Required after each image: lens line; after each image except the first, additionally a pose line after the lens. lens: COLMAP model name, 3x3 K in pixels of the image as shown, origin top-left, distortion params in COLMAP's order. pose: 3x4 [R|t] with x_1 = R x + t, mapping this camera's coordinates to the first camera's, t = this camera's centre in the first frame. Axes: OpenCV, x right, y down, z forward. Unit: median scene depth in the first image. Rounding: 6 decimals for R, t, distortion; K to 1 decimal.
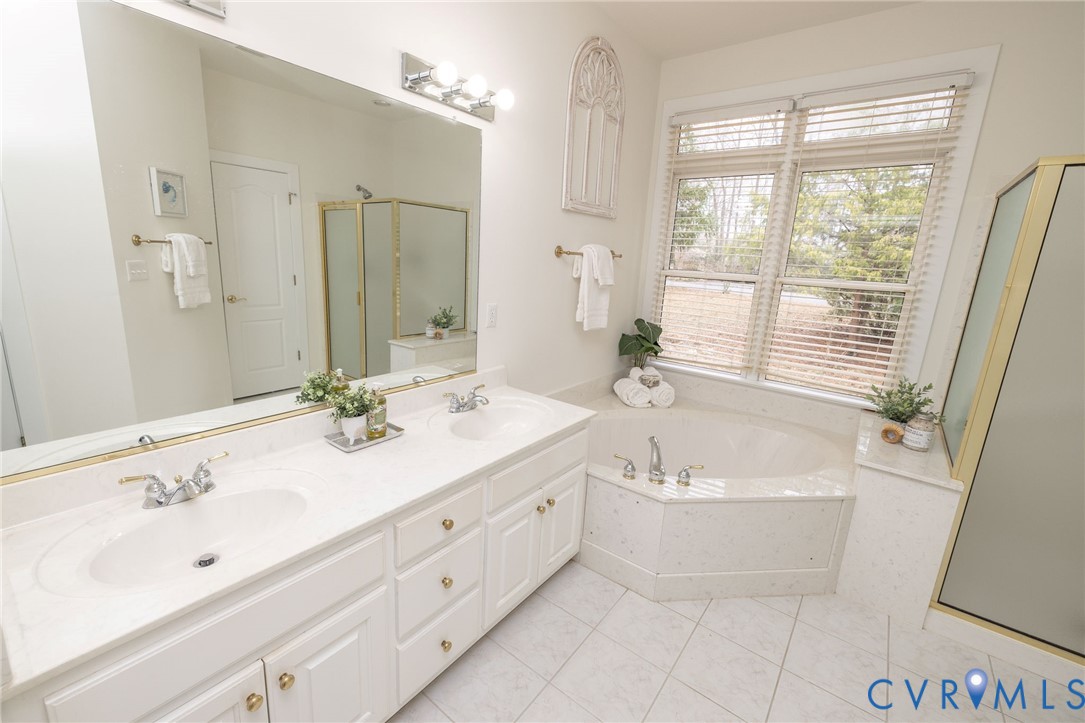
lens RADIAL K [[472.7, 0, 513.7], [0, 472.7, 361.7], [0, 0, 1]] dist [0.003696, 0.000582]
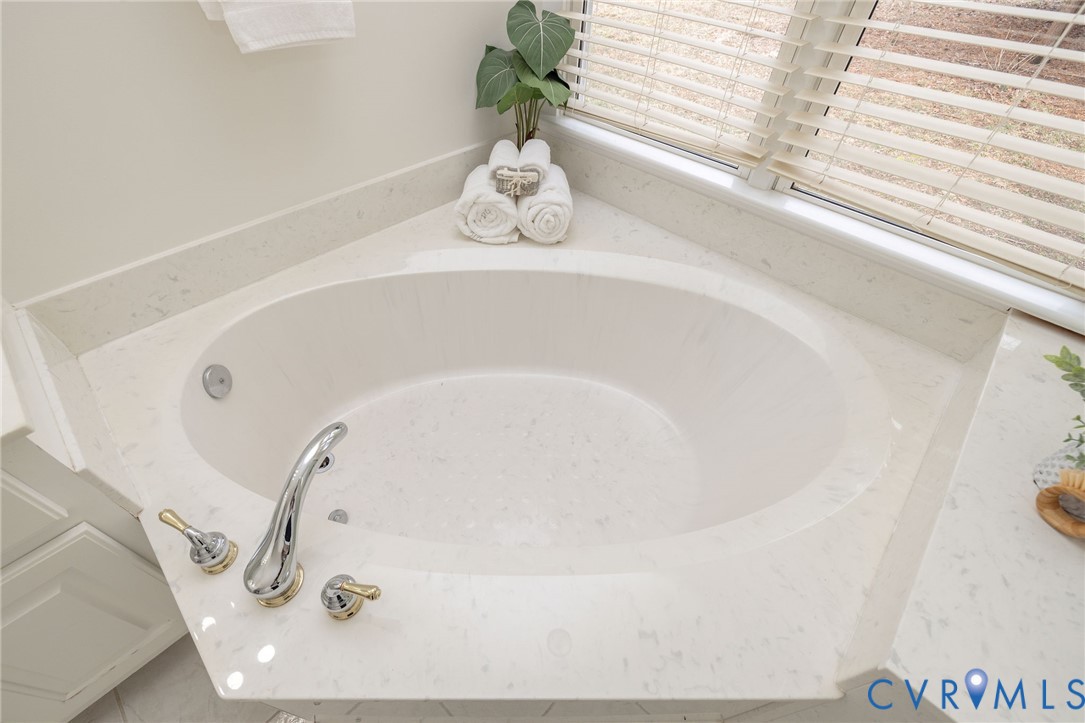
lens RADIAL K [[459.9, 0, 528.2], [0, 459.9, 365.2], [0, 0, 1]] dist [0.000452, -0.000024]
pose [[0.994349, 0.051575, -0.092789, 0.402159], [0.008659, 0.831741, 0.555096, -0.062910], [0.105805, -0.552763, 0.826595, 0.650925]]
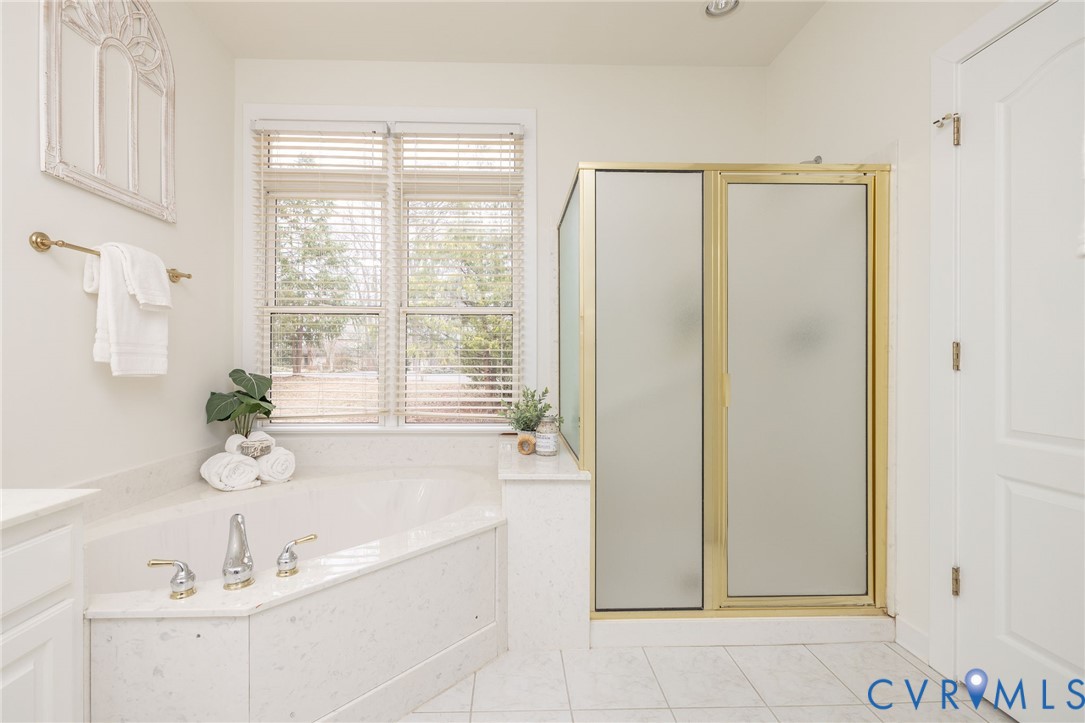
lens RADIAL K [[485.6, 0, 537.9], [0, 485.6, 352.3], [0, 0, 1]] dist [0.000830, -0.000693]
pose [[0.746160, -0.039274, 0.664607, 0.145707], [0.183323, 0.971788, -0.148392, 0.099584], [-0.640030, 0.232561, 0.732309, 0.190351]]
